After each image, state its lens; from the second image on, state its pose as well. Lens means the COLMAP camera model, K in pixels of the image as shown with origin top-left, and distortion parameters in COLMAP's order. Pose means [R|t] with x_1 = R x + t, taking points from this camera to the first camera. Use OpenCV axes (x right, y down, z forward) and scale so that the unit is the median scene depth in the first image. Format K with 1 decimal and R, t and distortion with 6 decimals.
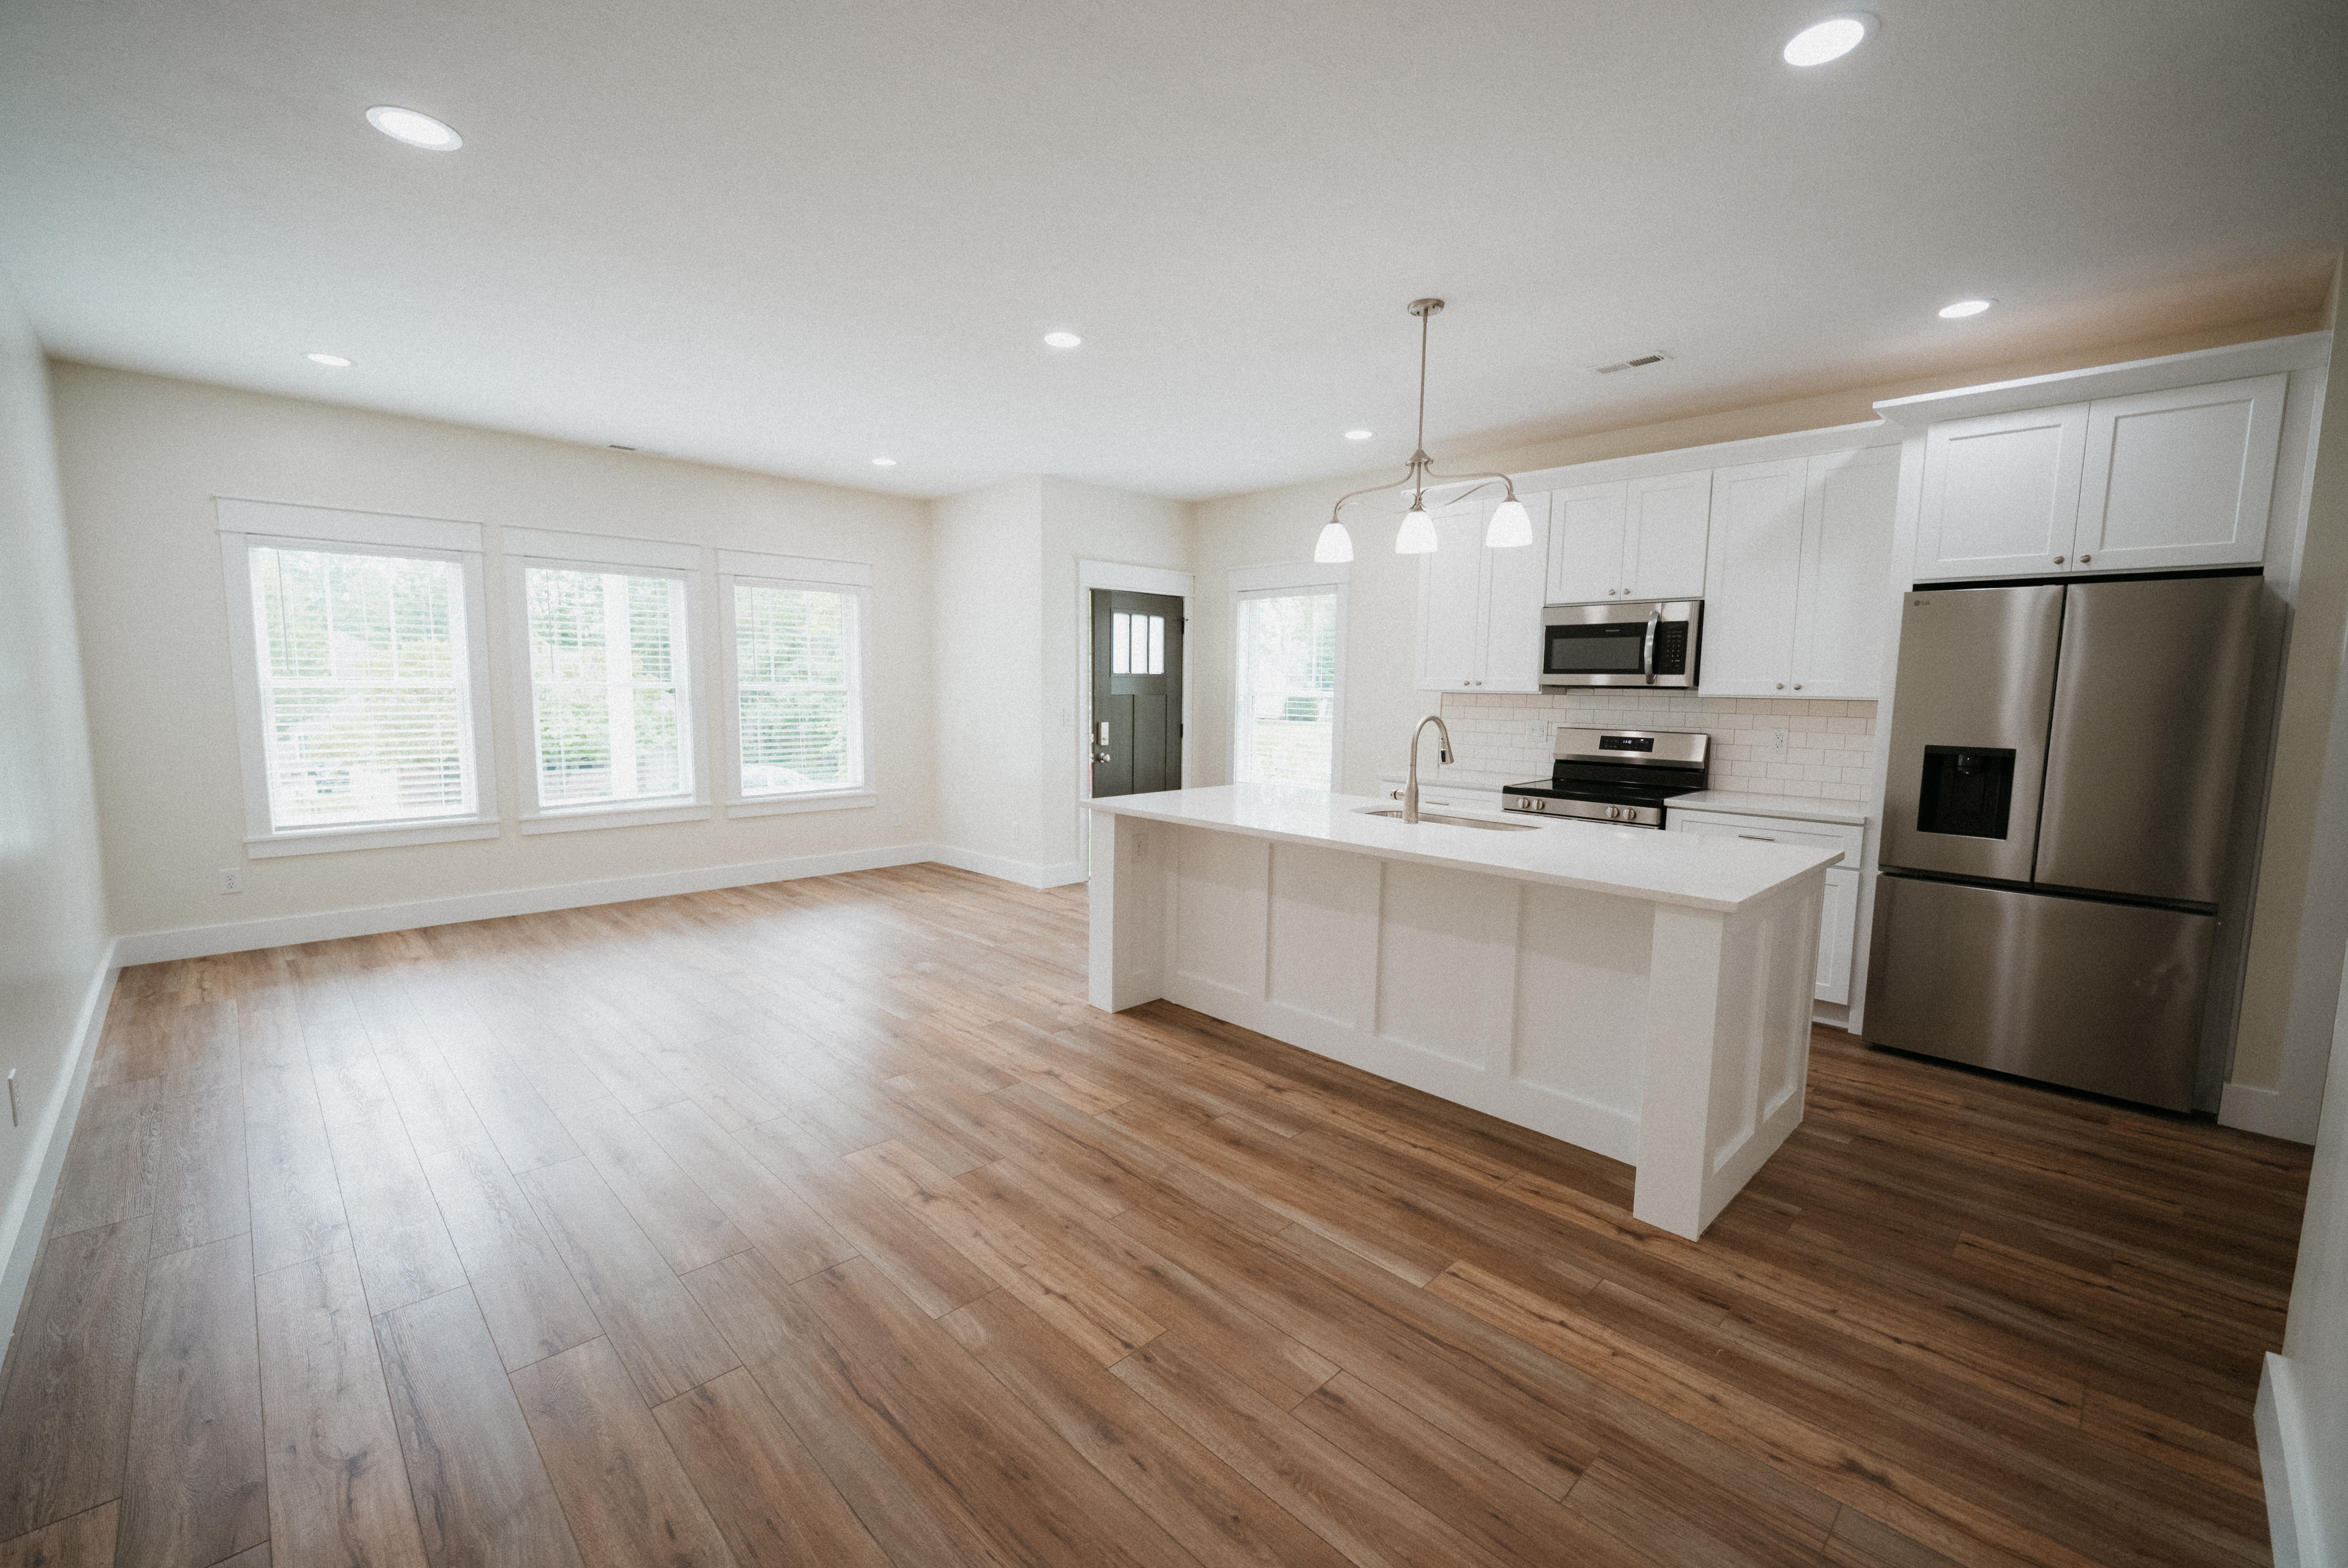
lens RADIAL K [[974.9, 0, 1174.0], [0, 974.9, 784.0], [0, 0, 1]] dist [0.010781, -0.000235]
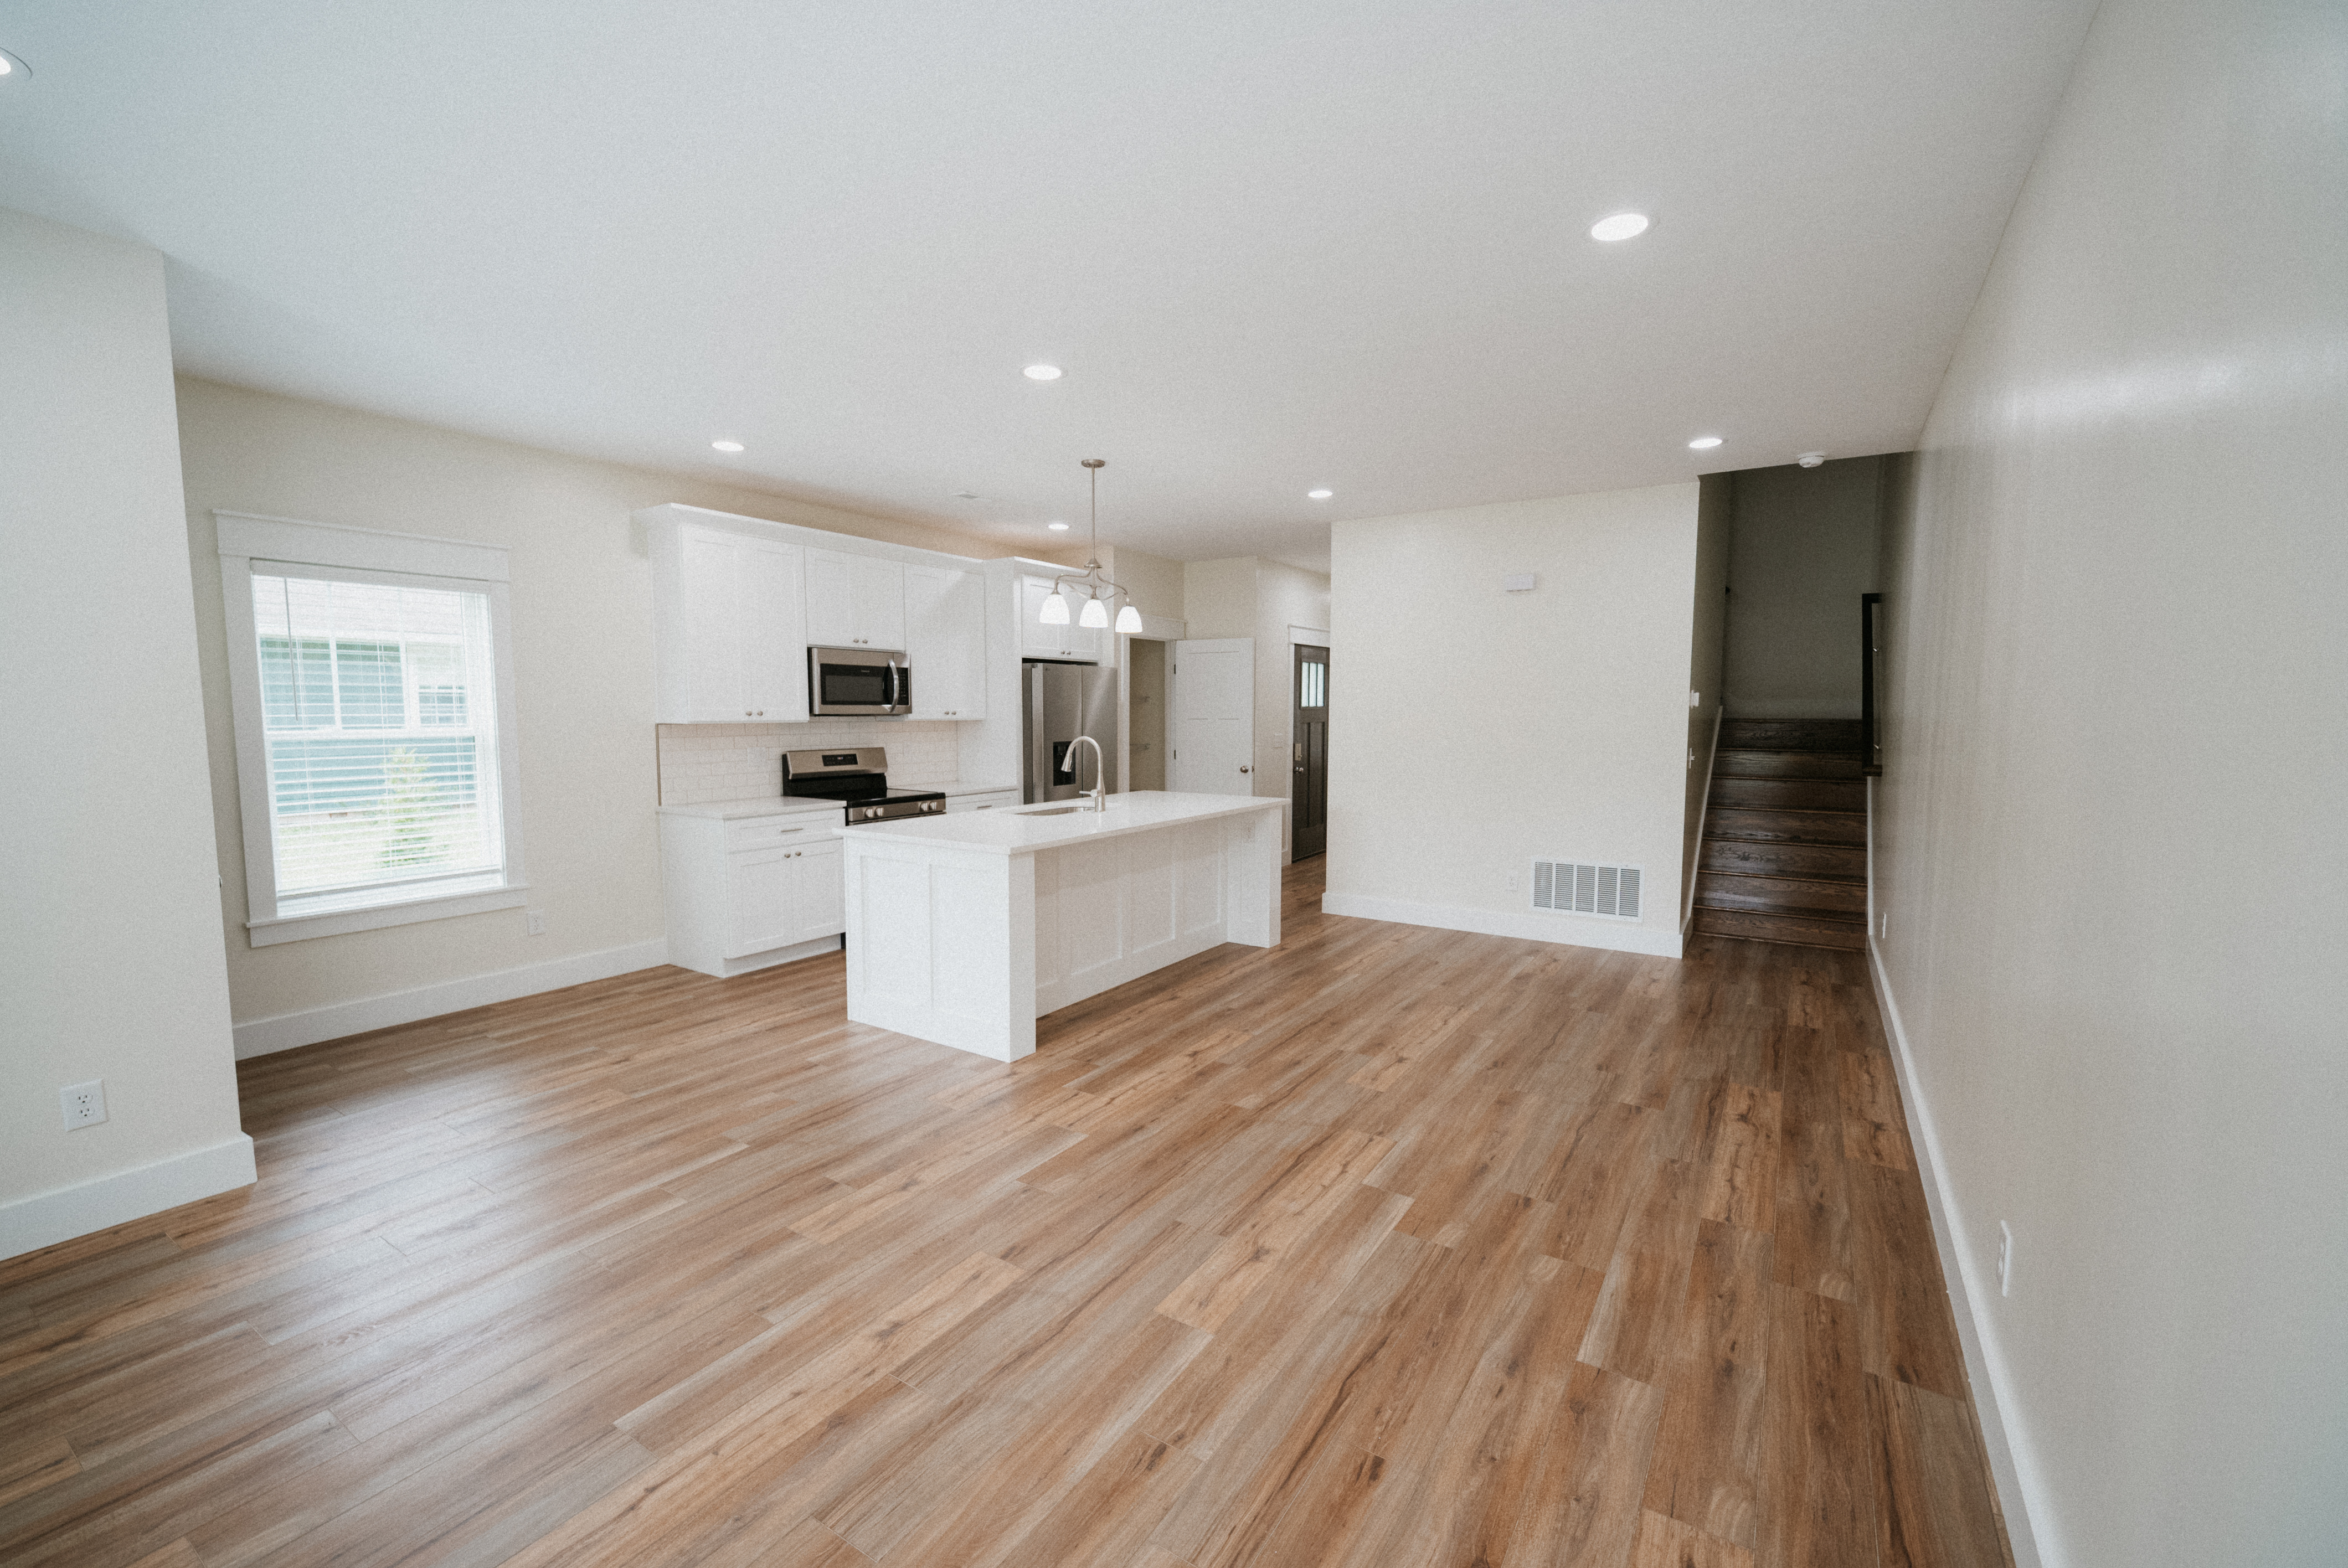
lens RADIAL K [[969.2, 0, 1172.2], [0, 969.2, 789.6], [0, 0, 1]] dist [-0.002221, -0.000318]
pose [[-0.218353, -0.092107, 0.971513, -1.252496], [0.105535, 0.987468, 0.117339, -0.156911], [-0.970147, 0.128150, -0.205896, 1.263765]]
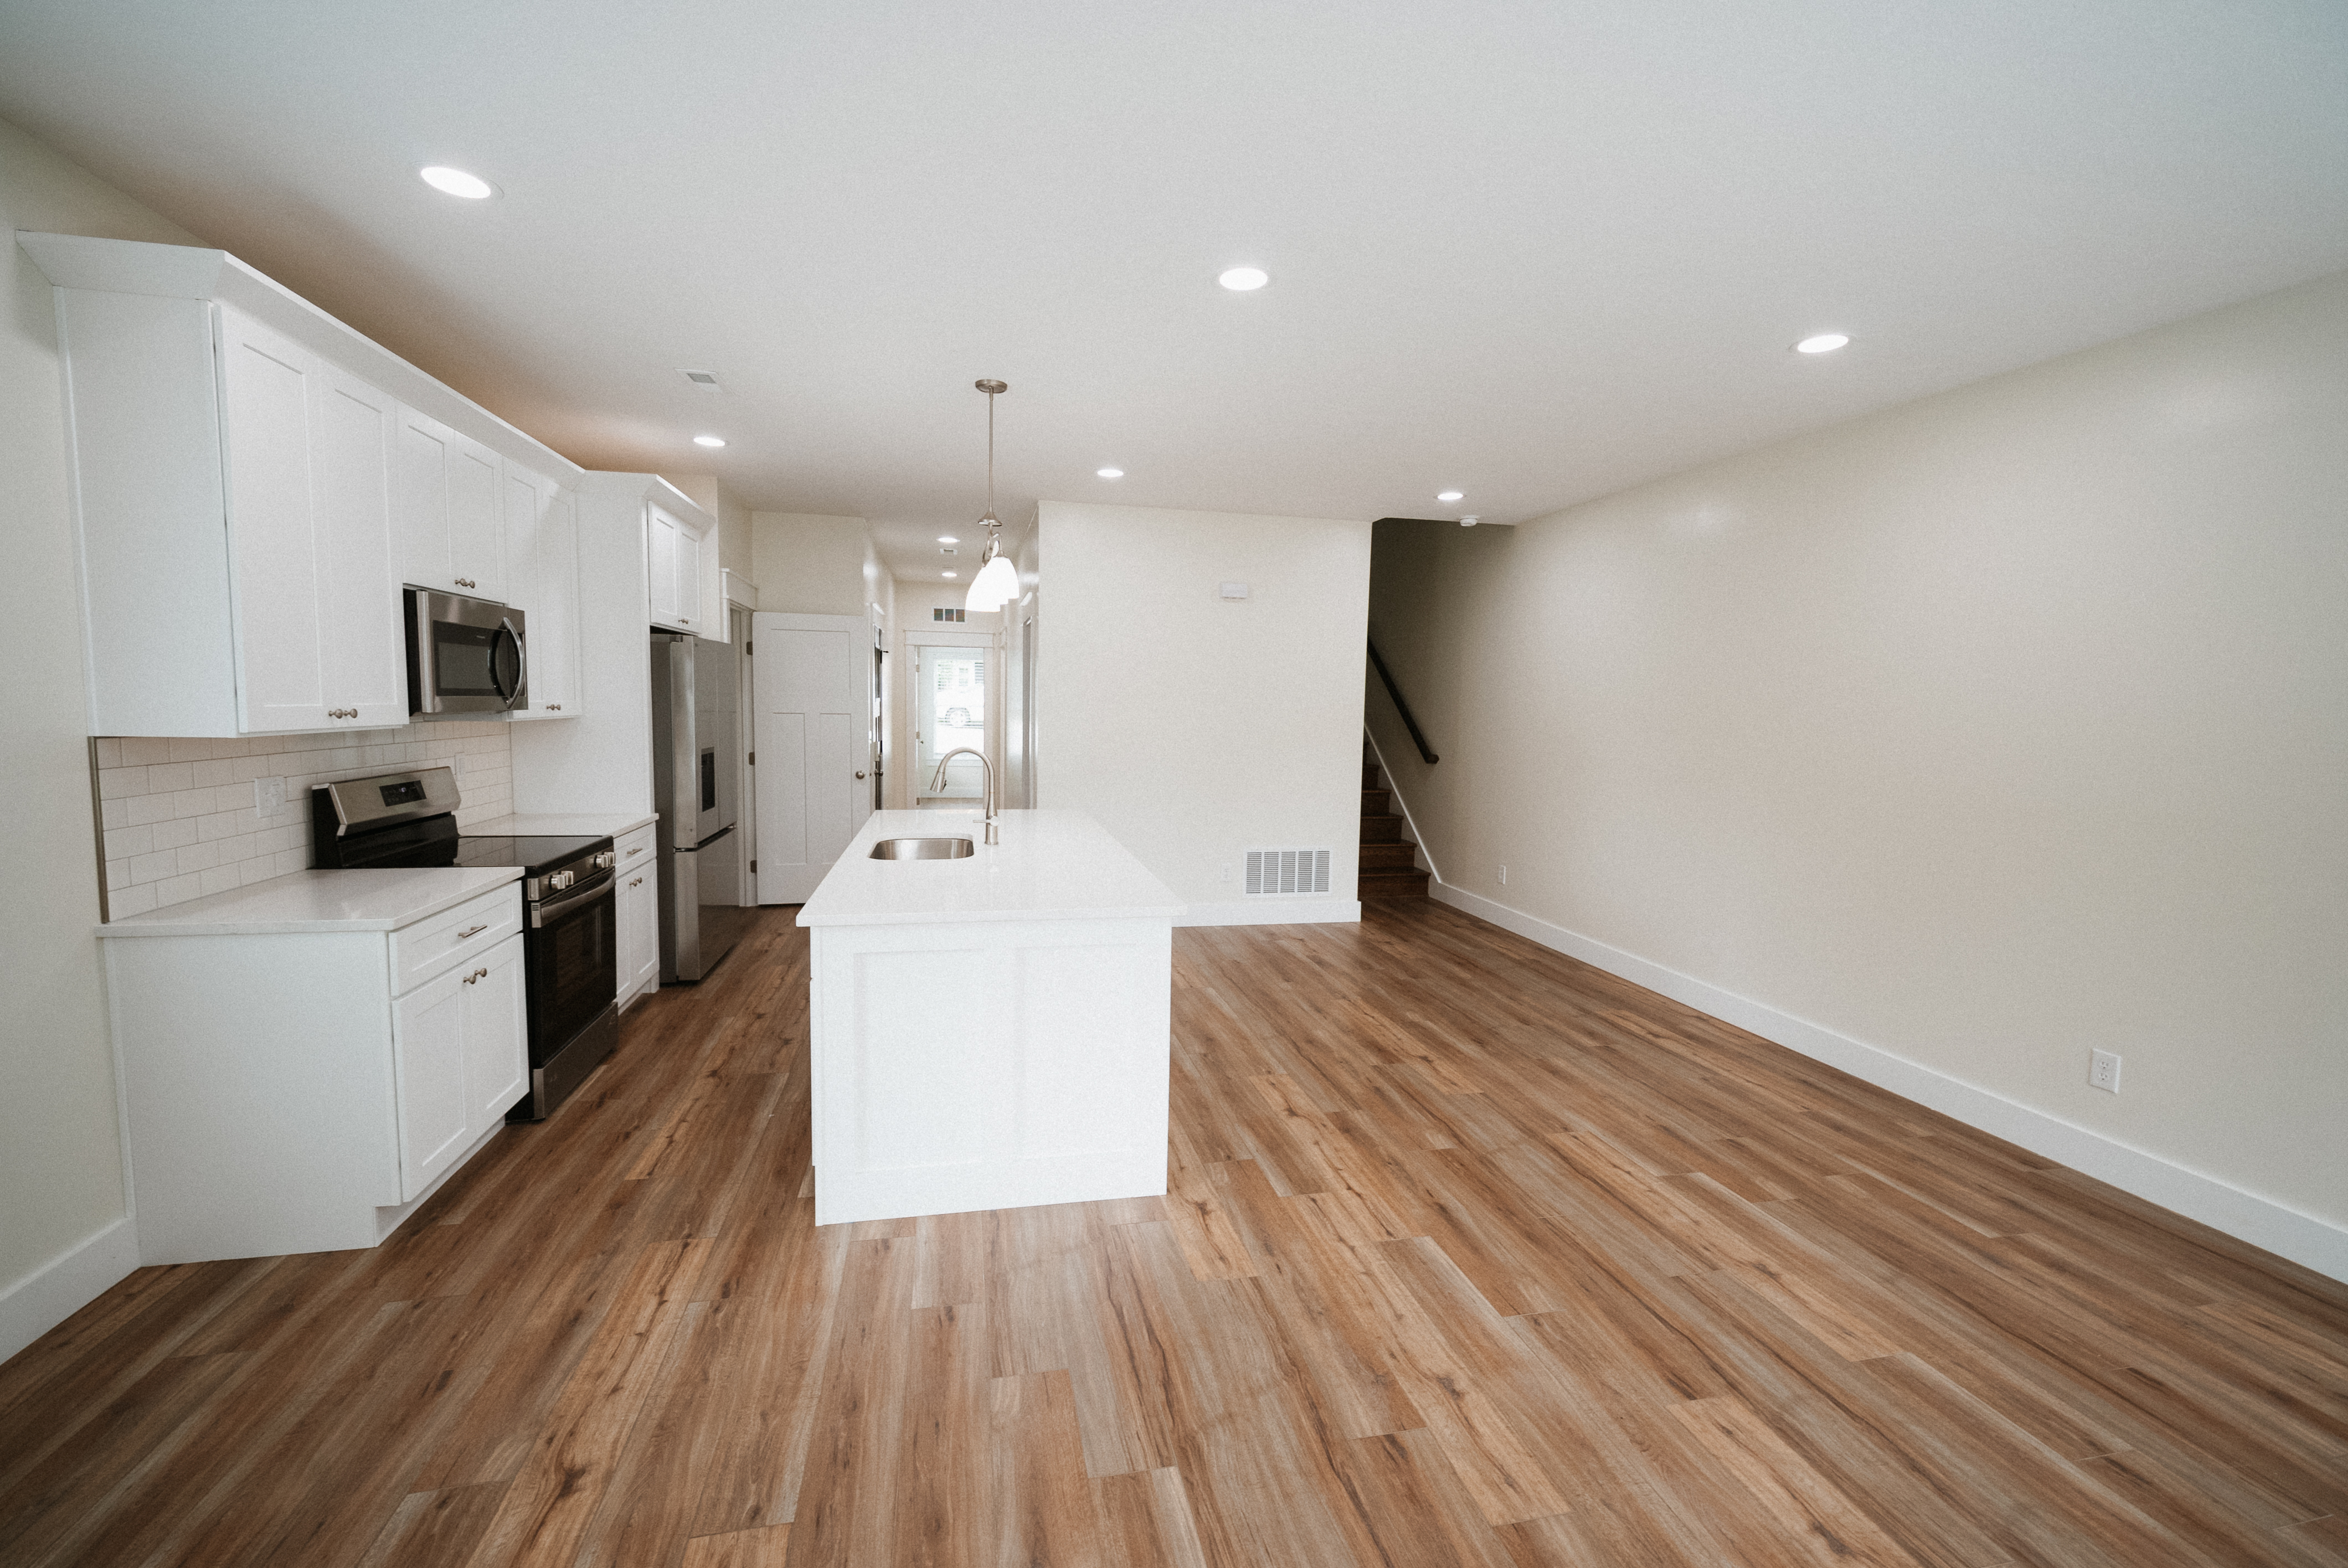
lens RADIAL K [[969.2, 0, 1172.2], [0, 969.2, 789.6], [0, 0, 1]] dist [-0.002221, -0.000318]
pose [[-0.847484, -0.078833, 0.524935, -0.543499], [0.029132, 0.980513, 0.194283, -0.243861], [-0.530022, 0.179944, -0.828672, 1.910115]]
